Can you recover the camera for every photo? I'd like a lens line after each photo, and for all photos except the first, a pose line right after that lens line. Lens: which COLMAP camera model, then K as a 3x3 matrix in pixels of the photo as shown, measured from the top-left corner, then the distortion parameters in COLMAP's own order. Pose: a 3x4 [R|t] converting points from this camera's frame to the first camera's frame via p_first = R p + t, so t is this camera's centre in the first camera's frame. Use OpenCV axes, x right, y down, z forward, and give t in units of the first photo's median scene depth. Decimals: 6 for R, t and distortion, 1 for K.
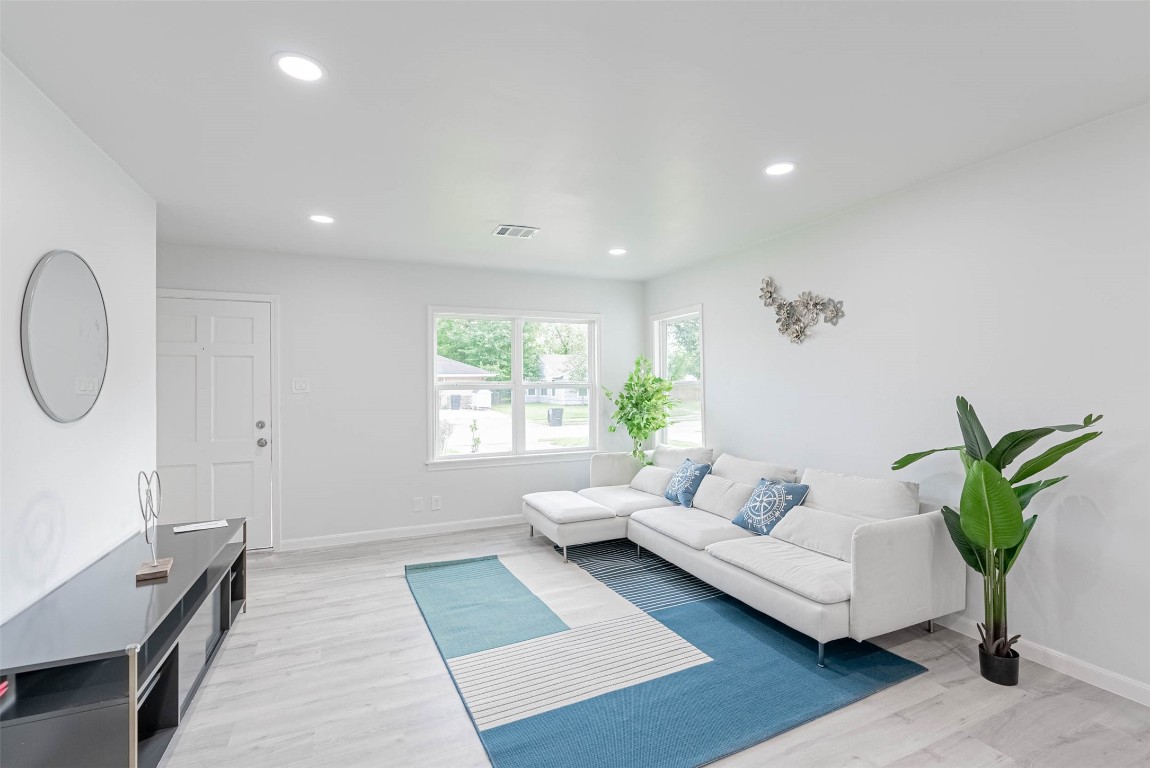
lens RADIAL K [[525.0, 0, 587.1], [0, 525.0, 378.8], [0, 0, 1]] dist [-0.013042, 0.004953]
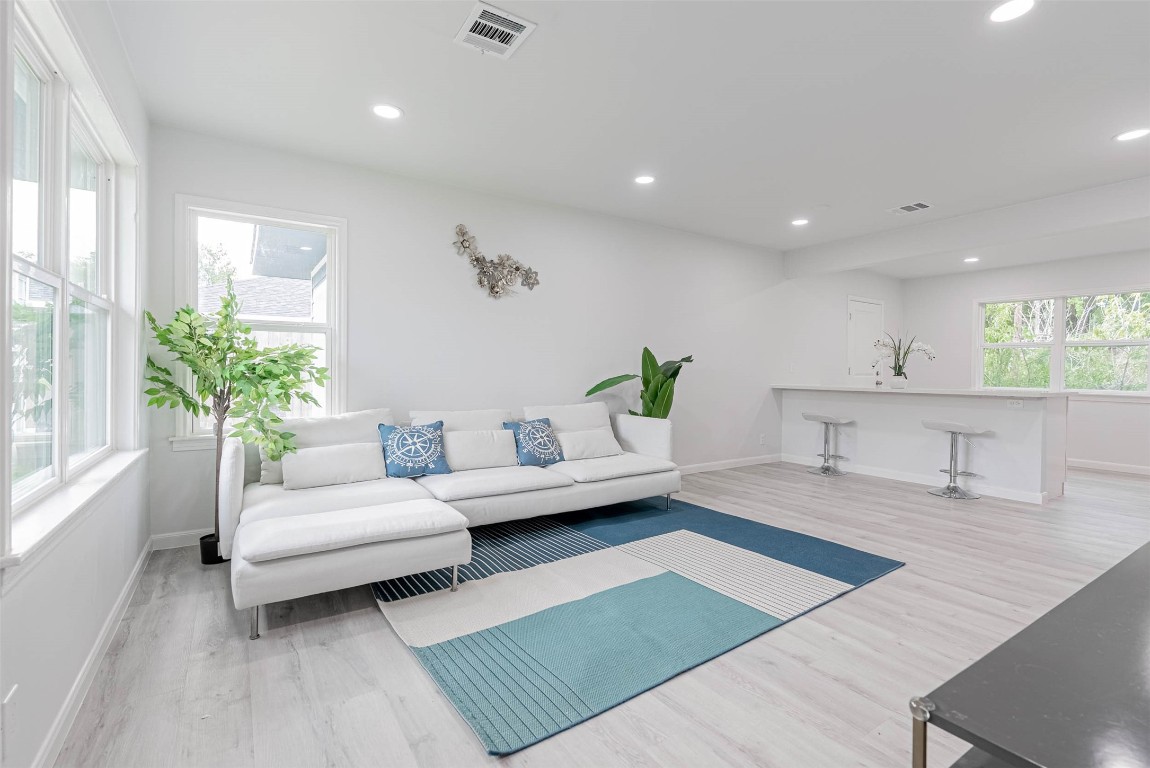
lens RADIAL K [[525.0, 0, 578.2], [0, 525.0, 386.0], [0, 0, 1]] dist [-0.013042, 0.004953]
pose [[-0.152532, -0.022152, 0.988050, -0.720126], [-0.015271, 0.999682, 0.020056, 0.091074], [-0.988181, -0.012029, -0.152822, 0.995749]]
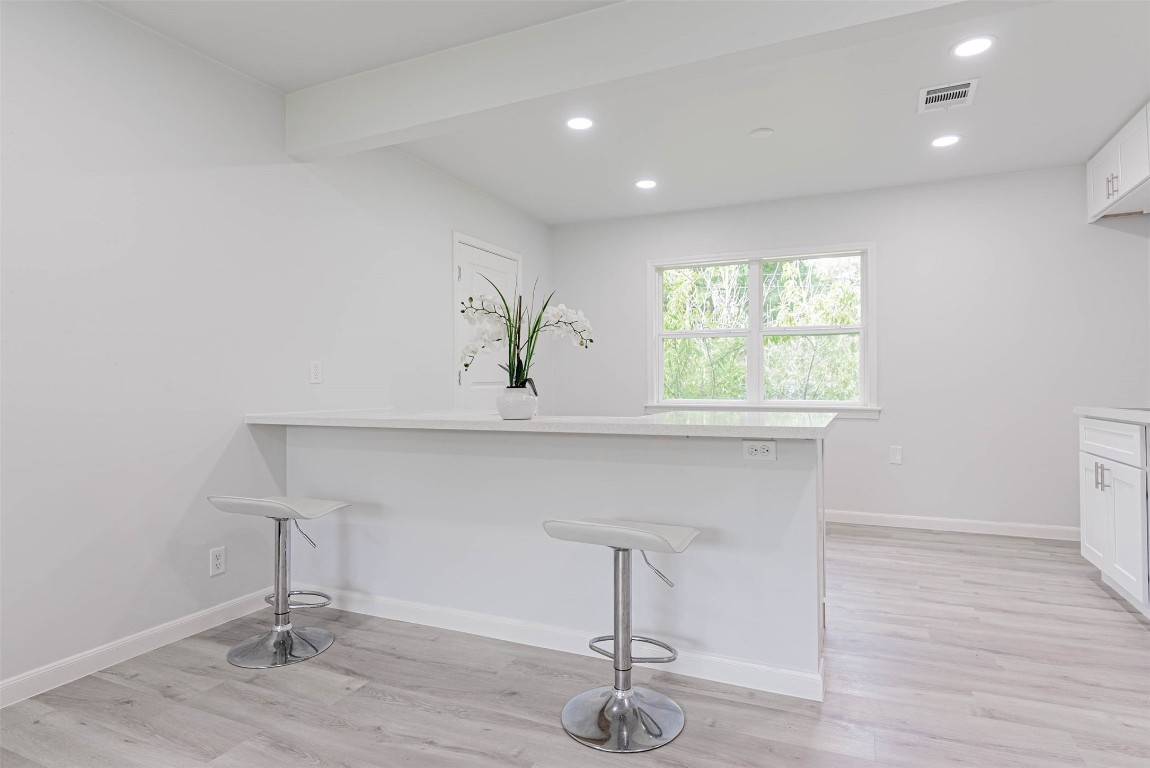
lens RADIAL K [[629.1, 0, 590.0], [0, 629.1, 371.3], [0, 0, 1]] dist [-0.006032, 0.001913]
pose [[-0.664913, 0.023213, 0.746560, -0.053814], [0.007237, 0.999670, -0.024638, 0.078985], [-0.746886, -0.010980, -0.664862, 0.355667]]
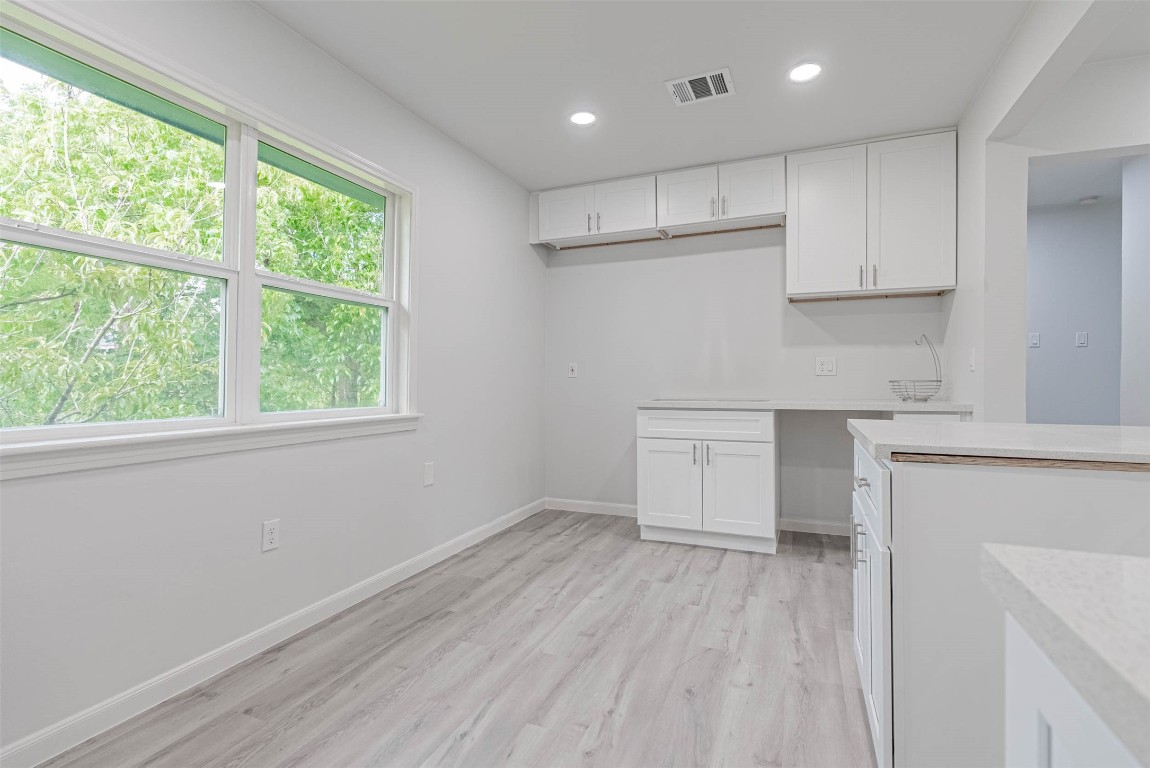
lens RADIAL K [[525.0, 0, 587.7], [0, 525.0, 376.7], [0, 0, 1]] dist [-0.013042, 0.004953]
pose [[-0.726294, 0.002977, -0.687378, 0.811468], [0.004176, 0.999991, -0.000082, 0.070409], [0.687371, -0.002930, -0.726300, -0.154198]]
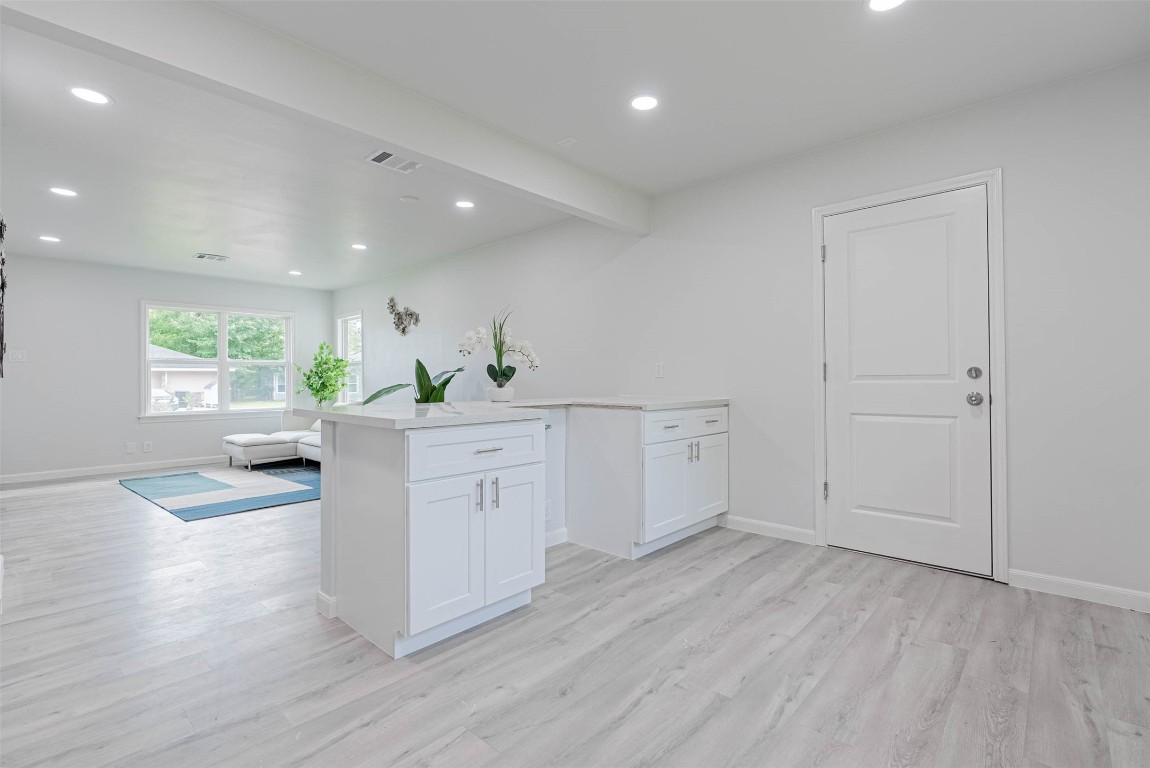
lens RADIAL K [[525.0, 0, 585.7], [0, 525.0, 375.8], [0, 0, 1]] dist [-0.013042, 0.004953]
pose [[0.917910, 0.005313, 0.396752, 0.268288], [-0.003517, 0.999980, -0.005254, 0.073030], [-0.396772, 0.003427, 0.917911, -0.852926]]
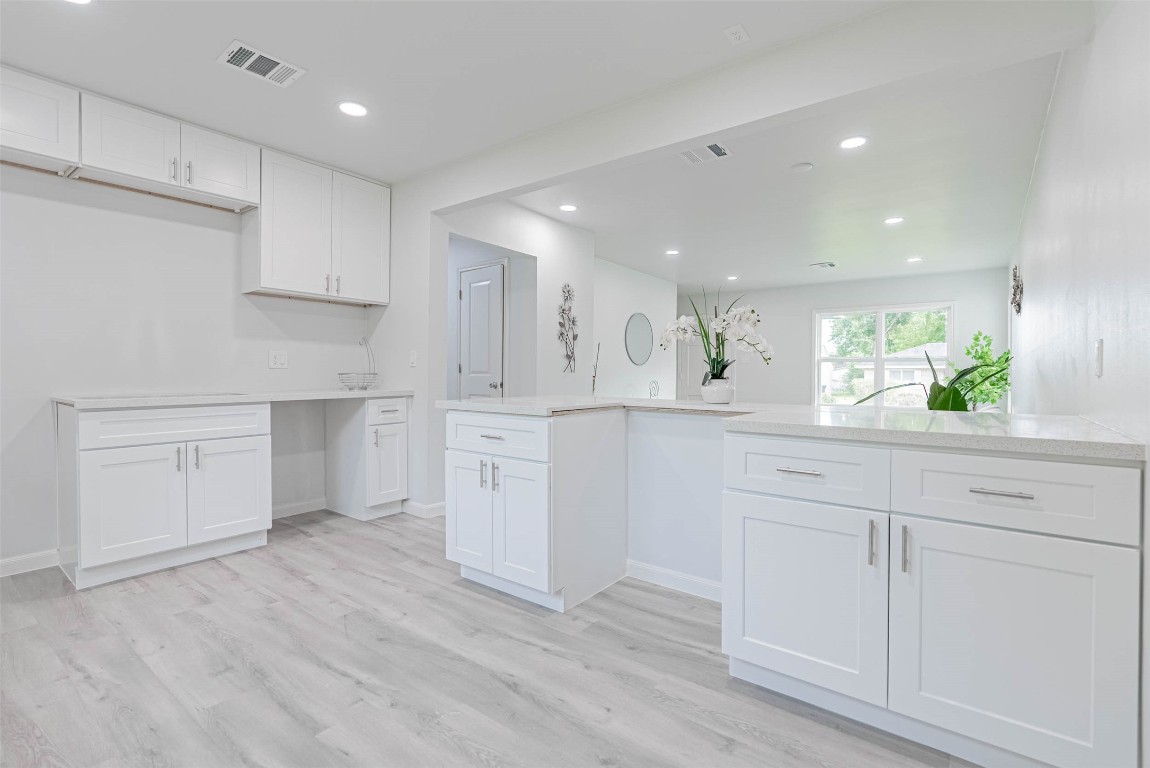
lens RADIAL K [[525.0, 0, 586.7], [0, 525.0, 377.7], [0, 0, 1]] dist [-0.013042, 0.004953]
pose [[0.480476, 0.015600, -0.876869, 0.999159], [-0.008501, 0.999878, 0.013131, 0.069875], [0.876967, 0.001145, 0.480550, -0.499872]]
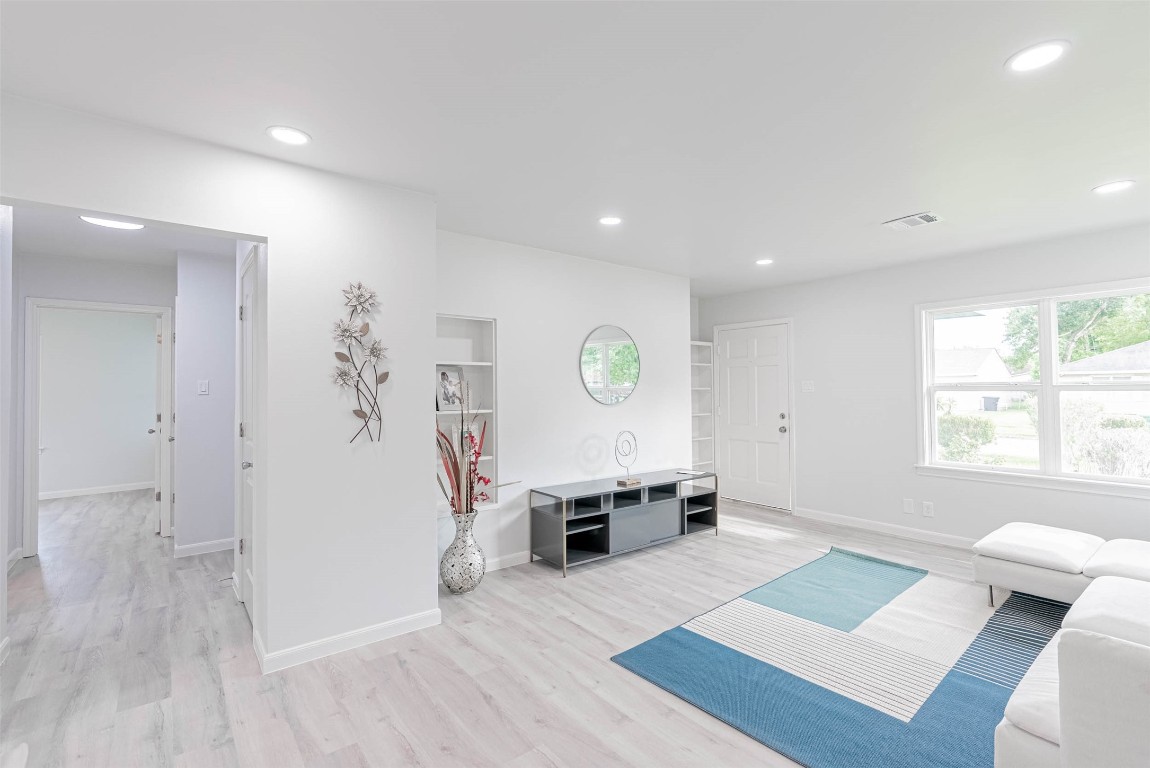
lens RADIAL K [[525.0, 0, 587.1], [0, 525.0, 379.0], [0, 0, 1]] dist [-0.013042, 0.004953]
pose [[0.250262, -0.012632, -0.968096, 0.612188], [0.015037, 0.999845, -0.009159, -0.001919], [0.968061, -0.012265, 0.250413, 0.209038]]
